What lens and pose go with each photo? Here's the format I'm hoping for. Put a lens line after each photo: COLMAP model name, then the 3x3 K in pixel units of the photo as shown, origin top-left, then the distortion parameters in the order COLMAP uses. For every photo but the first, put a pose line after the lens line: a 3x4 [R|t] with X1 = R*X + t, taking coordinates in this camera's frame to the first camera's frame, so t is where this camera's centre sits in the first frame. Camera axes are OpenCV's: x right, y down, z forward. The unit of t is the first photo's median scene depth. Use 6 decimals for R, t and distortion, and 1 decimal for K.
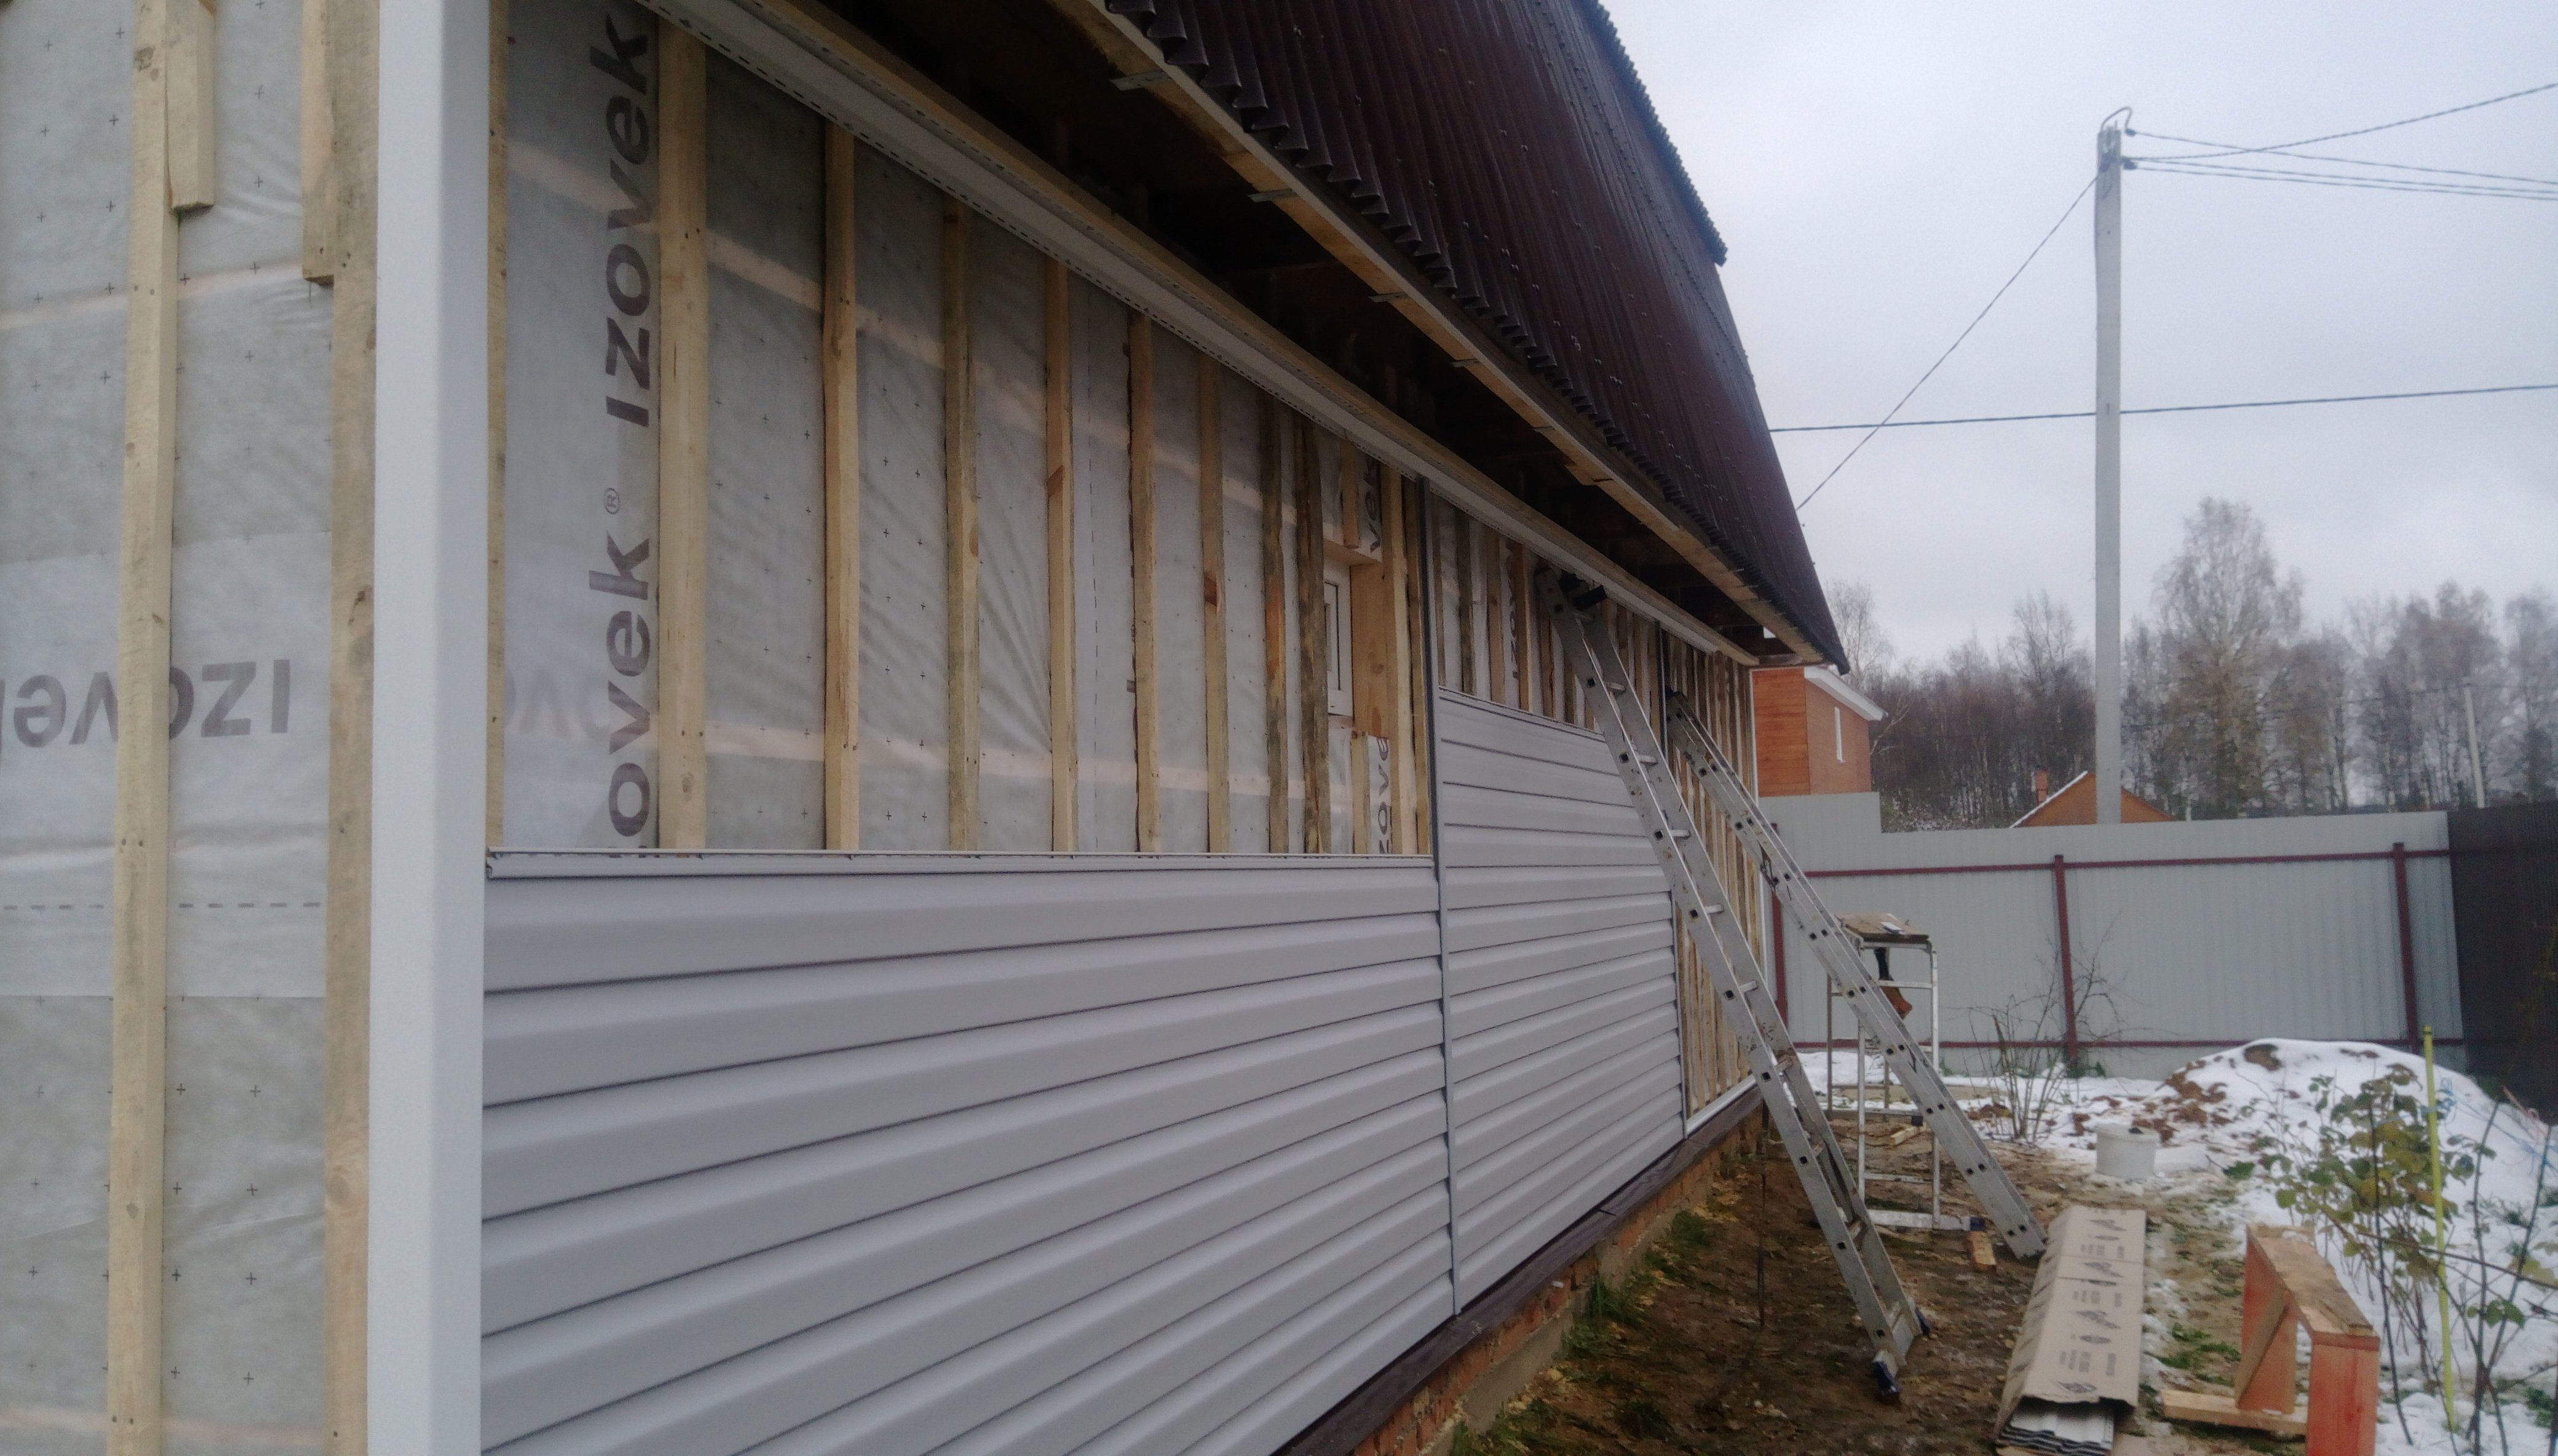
lens RADIAL K [[2051.5, 0, 1279.0], [0, 2051.5, 728.0], [0, 0, 1]] dist [0.071555, -0.101198]
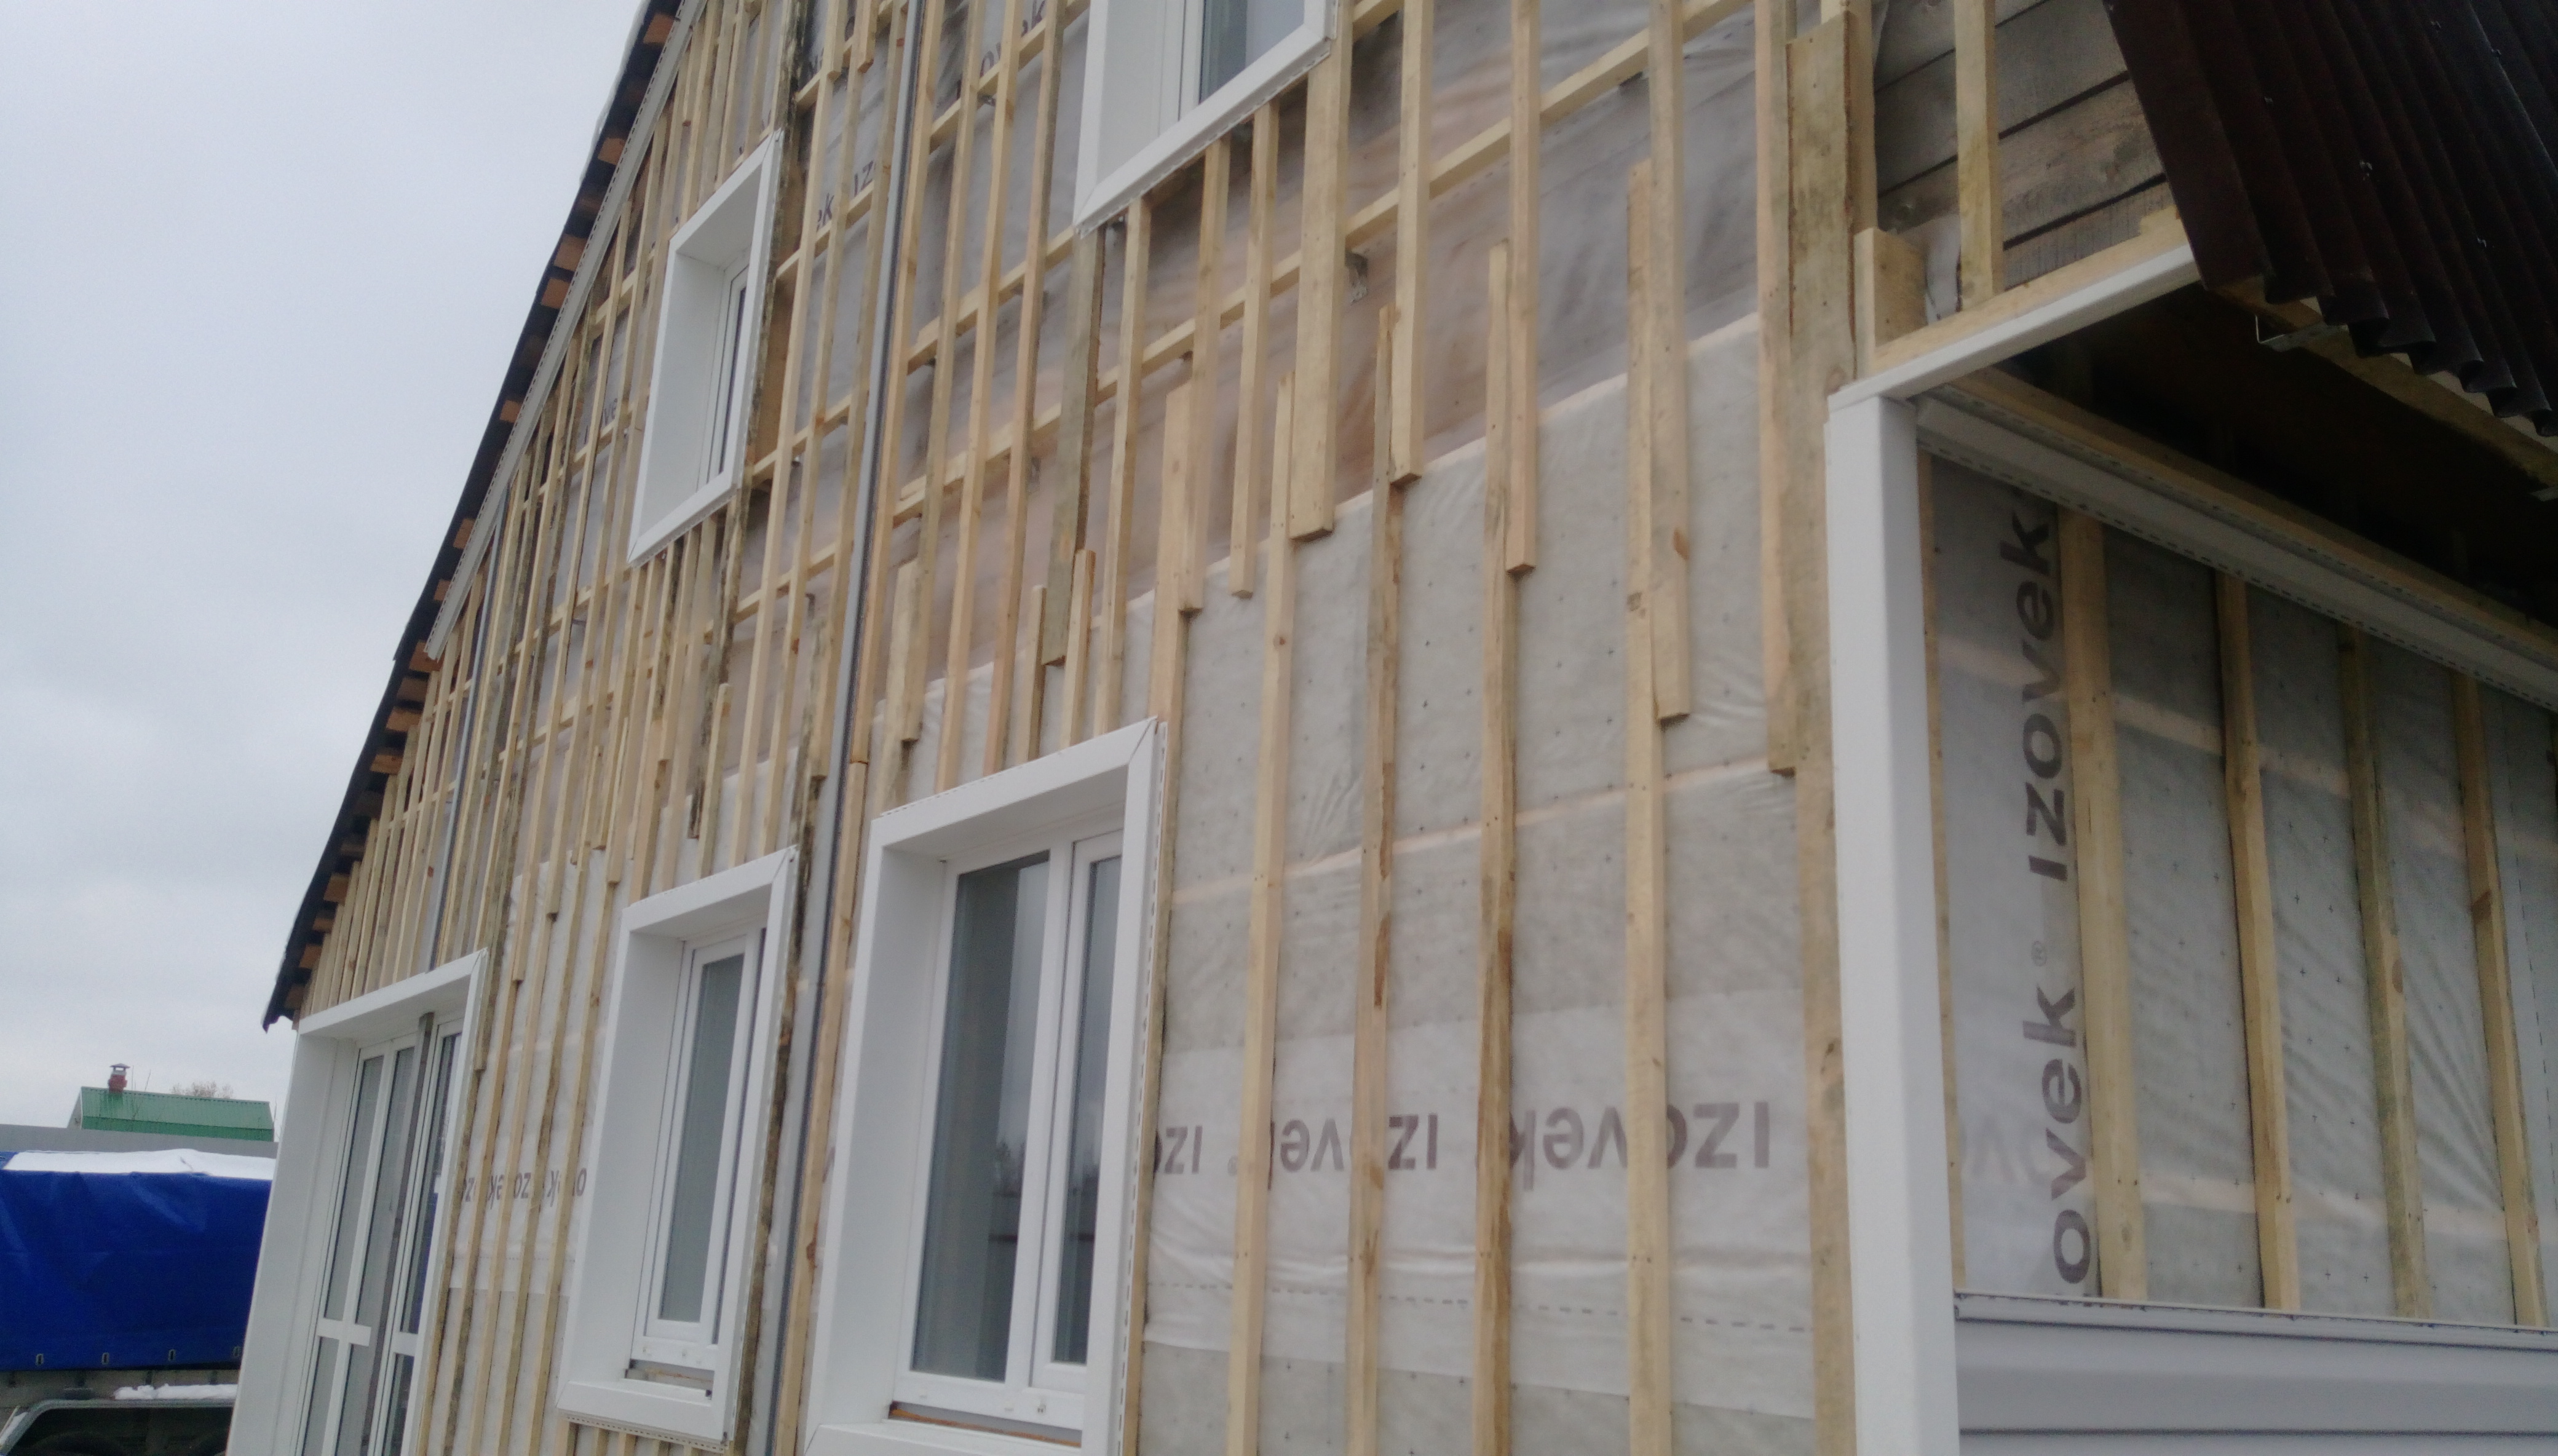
lens RADIAL K [[2042.1, 0, 1327.4], [0, 2042.1, 725.1], [0, 0, 1]] dist [0.125691, -0.221666]
pose [[0.836362, -0.079384, -0.542400, -0.042724], [-0.028197, 0.981919, -0.187189, -0.015860], [0.547453, 0.171852, 0.819001, -0.090062]]
